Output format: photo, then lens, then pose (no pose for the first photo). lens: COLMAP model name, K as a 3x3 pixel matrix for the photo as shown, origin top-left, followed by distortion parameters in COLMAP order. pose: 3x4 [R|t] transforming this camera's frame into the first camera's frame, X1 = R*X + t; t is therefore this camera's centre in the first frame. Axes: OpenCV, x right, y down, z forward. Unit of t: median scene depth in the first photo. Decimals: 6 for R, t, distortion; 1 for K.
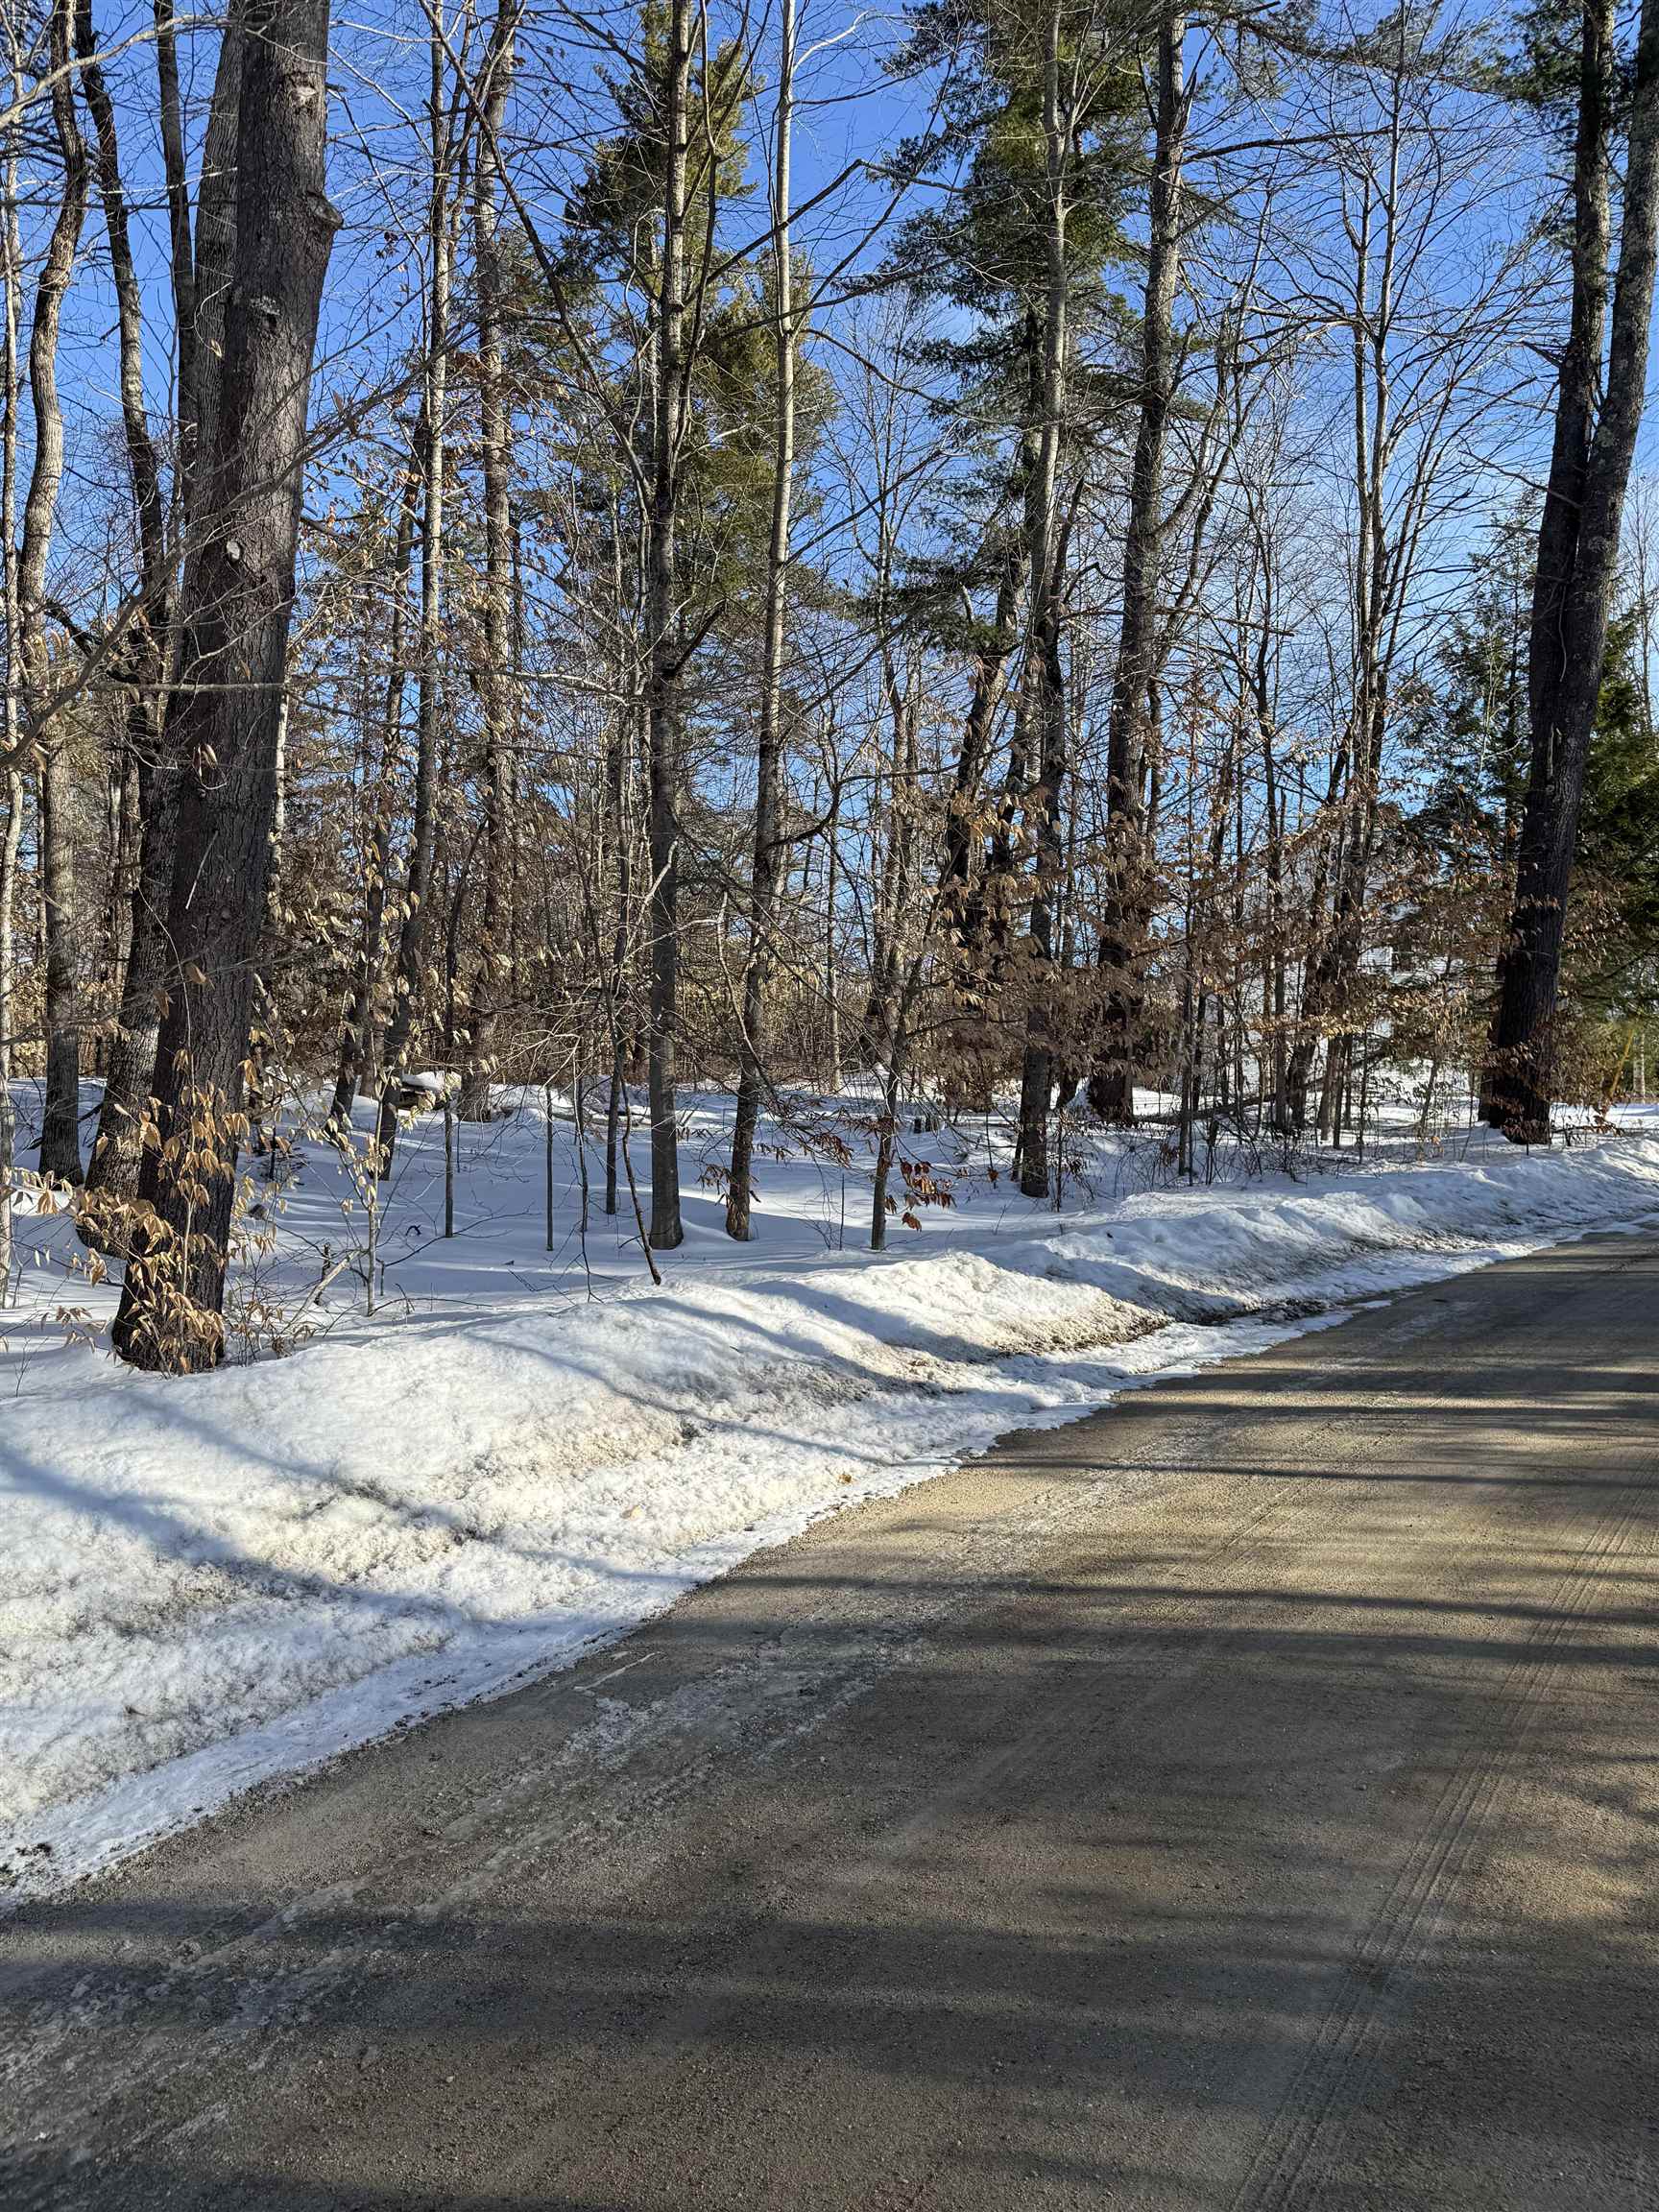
lens RADIAL K [[1563.6, 0, 817.2], [0, 1563.6, 1108.8], [0, 0, 1]] dist [0.087562, -0.084384]
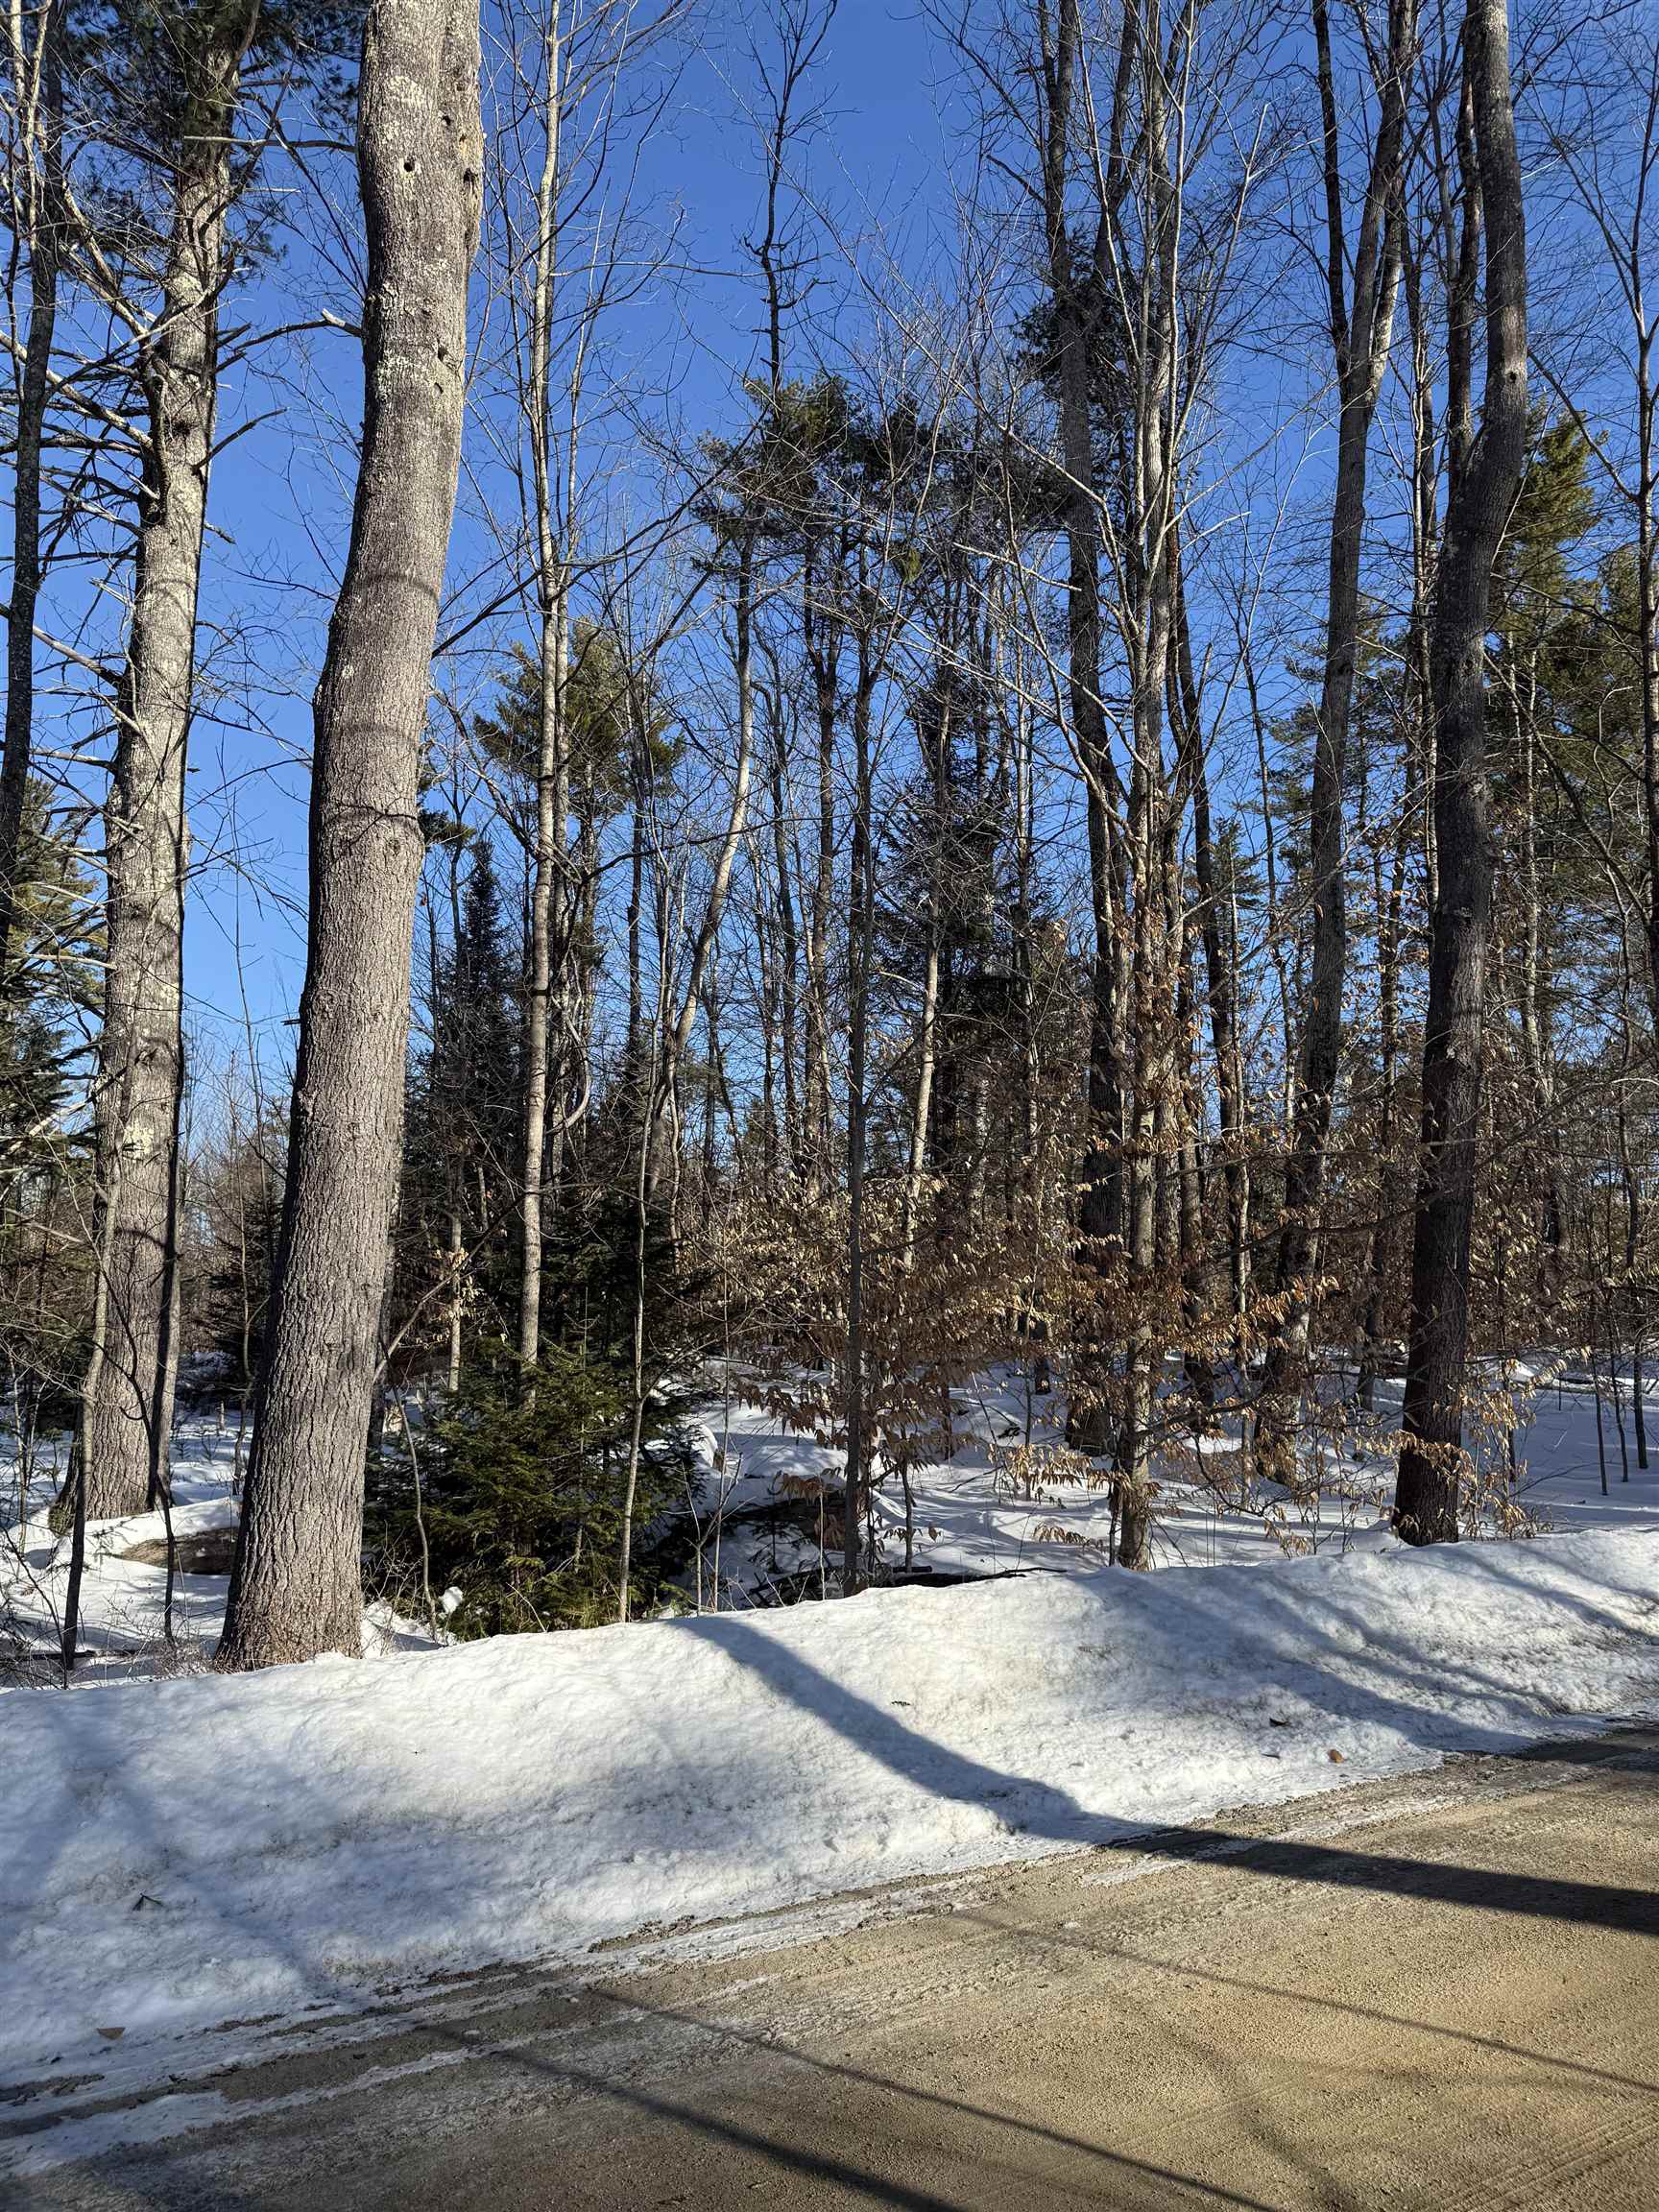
lens RADIAL K [[1563.6, 0, 817.2], [0, 1563.6, 1108.8], [0, 0, 1]] dist [0.087562, -0.084384]
pose [[0.880913, -0.073782, -0.467491, -0.132247], [-0.002938, 0.986902, -0.161294, -0.011818], [0.473269, 0.143460, 0.869158, -0.601393]]
